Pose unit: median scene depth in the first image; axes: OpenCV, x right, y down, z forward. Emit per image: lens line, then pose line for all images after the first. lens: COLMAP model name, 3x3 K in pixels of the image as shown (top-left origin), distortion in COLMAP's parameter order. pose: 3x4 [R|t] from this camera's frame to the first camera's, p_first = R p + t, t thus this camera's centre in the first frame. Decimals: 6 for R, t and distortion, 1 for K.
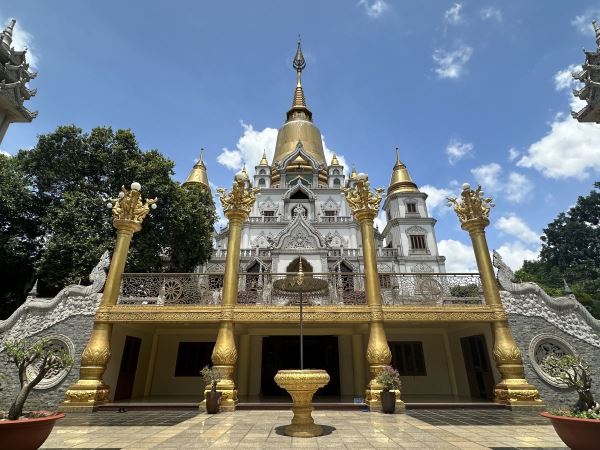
lens RADIAL K [[330.0, 0, 298.4], [0, 330.0, 227.3], [0, 0, 1]] dist [0.007157, 0.000078]
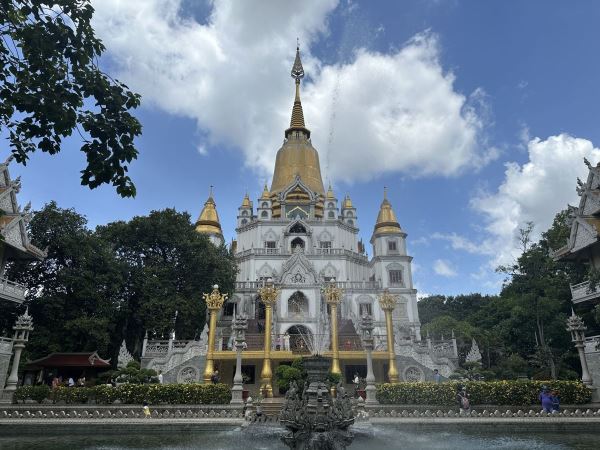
lens RADIAL K [[421.4, 0, 299.7], [0, 421.4, 224.3], [0, 0, 1]] dist [0.065458, -0.073740]
pose [[0.999882, 0.004916, 0.014555, -0.015167], [-0.005734, 0.998375, 0.056689, -0.240186], [-0.014253, -0.056766, 0.998286, -0.553613]]
